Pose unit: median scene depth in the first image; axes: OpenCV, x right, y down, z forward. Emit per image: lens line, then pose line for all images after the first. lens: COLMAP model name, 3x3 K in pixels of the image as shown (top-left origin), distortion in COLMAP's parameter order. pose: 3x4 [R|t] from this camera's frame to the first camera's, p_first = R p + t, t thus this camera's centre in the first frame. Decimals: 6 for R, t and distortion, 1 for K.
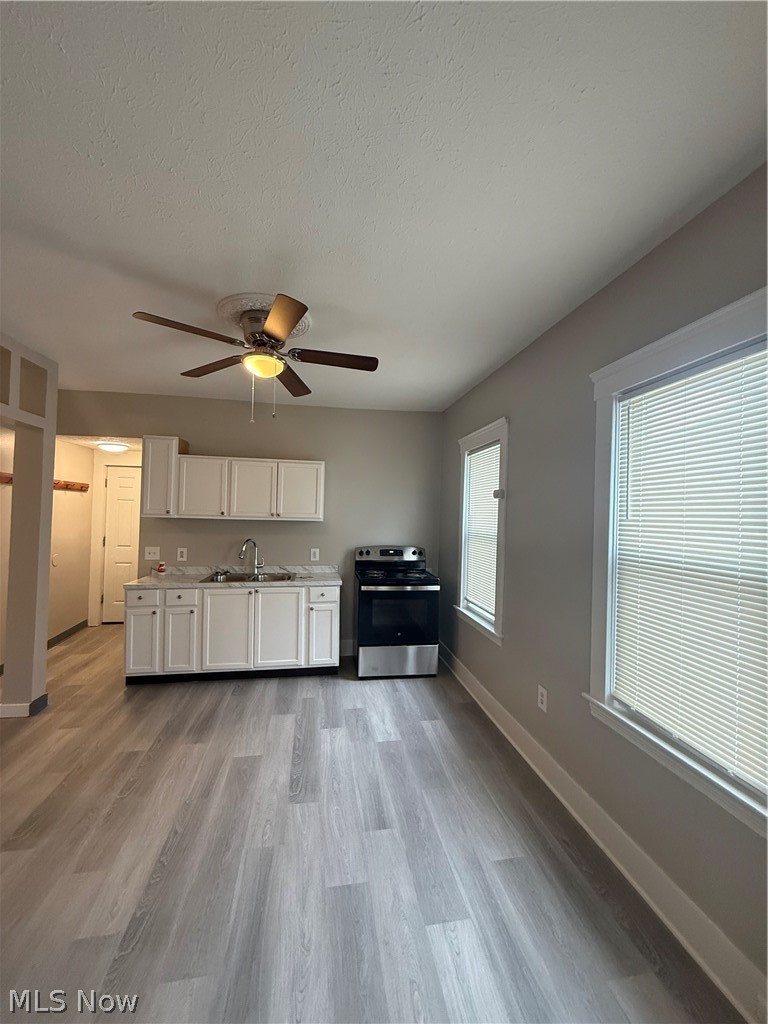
lens RADIAL K [[408.7, 0, 383.6], [0, 408.7, 509.9], [0, 0, 1]] dist [0.001053, 0.000883]
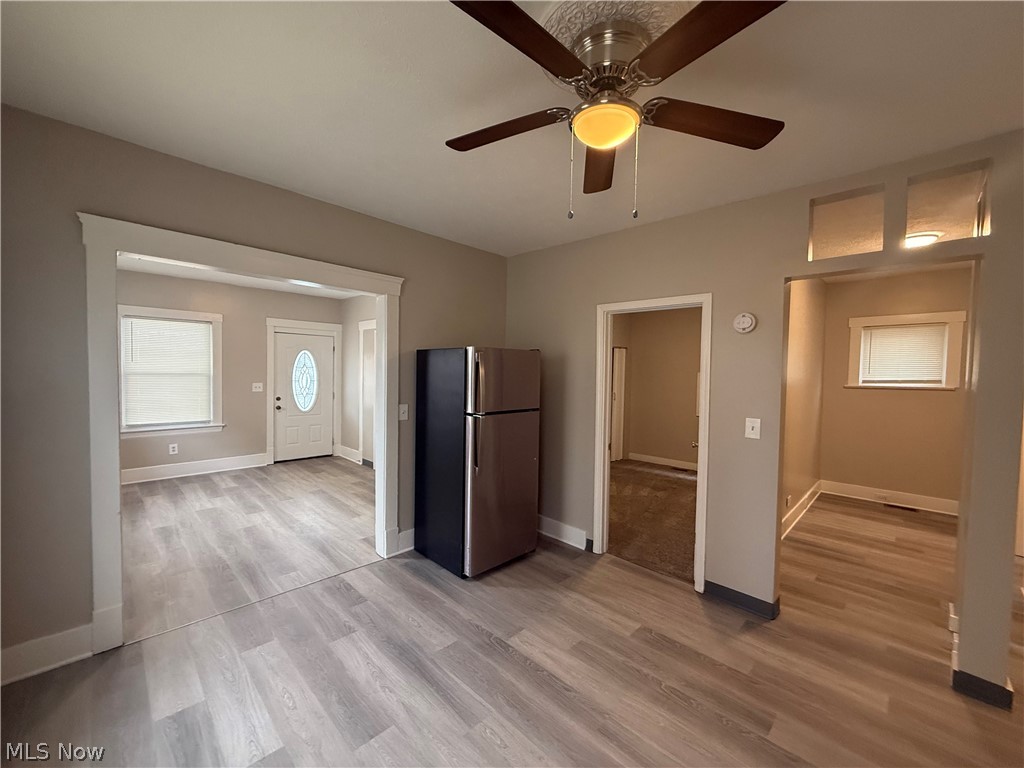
lens RADIAL K [[408.7, 0, 510.0], [0, 408.7, 382.9], [0, 0, 1]] dist [0.001053, 0.000883]
pose [[-0.813693, -0.021468, -0.580899, 0.139237], [-0.033330, 0.999397, 0.009753, 0.020502], [0.580339, 0.027298, -0.813917, 1.156497]]
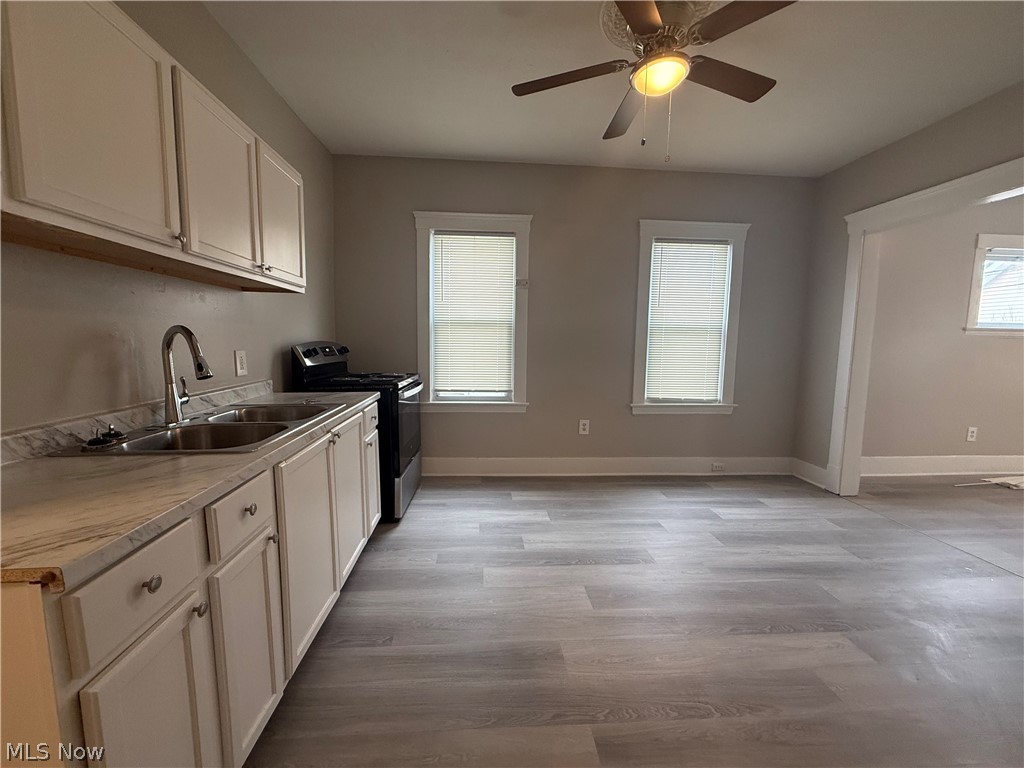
lens RADIAL K [[408.7, 0, 509.0], [0, 408.7, 380.9], [0, 0, 1]] dist [0.001053, 0.000883]
pose [[0.095919, -0.119587, 0.988179, -0.931611], [-0.021460, 0.992278, 0.122166, 0.096877], [-0.995158, -0.032924, 0.092612, 0.962375]]
